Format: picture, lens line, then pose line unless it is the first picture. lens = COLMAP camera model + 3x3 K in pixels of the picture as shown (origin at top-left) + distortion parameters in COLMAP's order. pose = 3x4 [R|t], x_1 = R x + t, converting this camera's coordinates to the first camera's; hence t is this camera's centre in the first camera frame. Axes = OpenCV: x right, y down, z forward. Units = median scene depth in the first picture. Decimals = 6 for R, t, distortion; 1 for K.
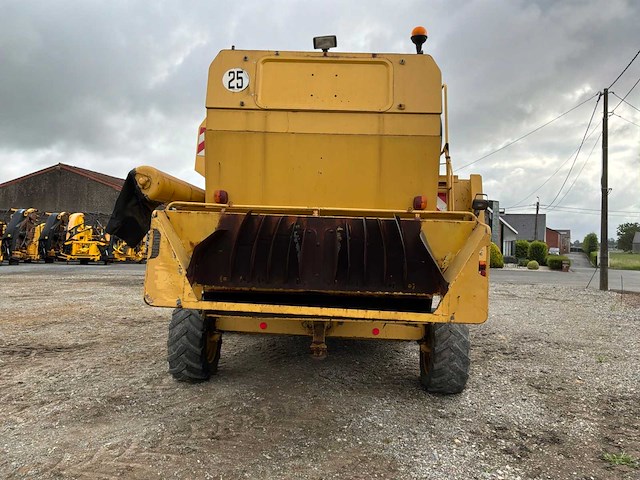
lens RADIAL K [[526.6, 0, 320.0], [0, 526.6, 240.0], [0, 0, 1]] dist [0.077358, -0.174239]
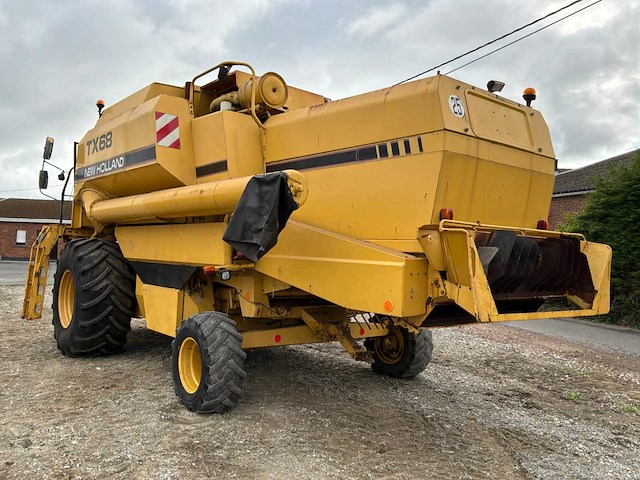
lens RADIAL K [[538.4, 0, 320.0], [0, 538.4, 240.0], [0, 0, 1]] dist [0.083881, -0.193012]
pose [[0.750531, 0.007153, 0.660796, -0.928812], [-0.016022, 0.999844, 0.007374, -0.029777], [-0.660641, -0.016122, 0.750529, 0.302473]]
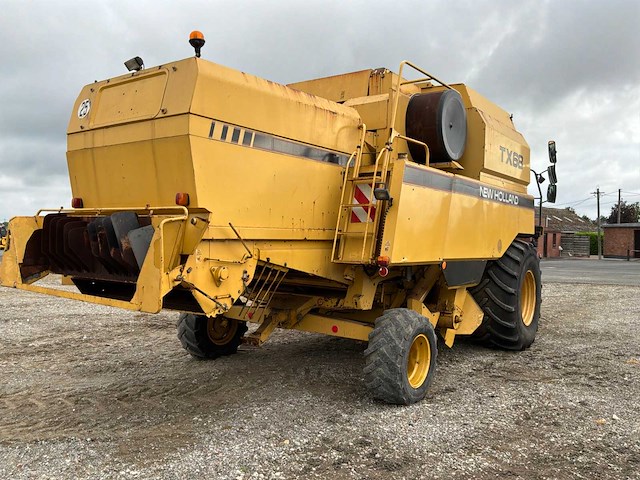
lens RADIAL K [[538.4, 0, 320.0], [0, 538.4, 240.0], [0, 0, 1]] dist [0.083881, -0.193012]
pose [[0.821555, -0.013105, -0.569979, 0.869695], [0.014802, 0.999889, -0.001654, 0.014519], [0.569937, -0.007078, 0.821658, 0.225822]]
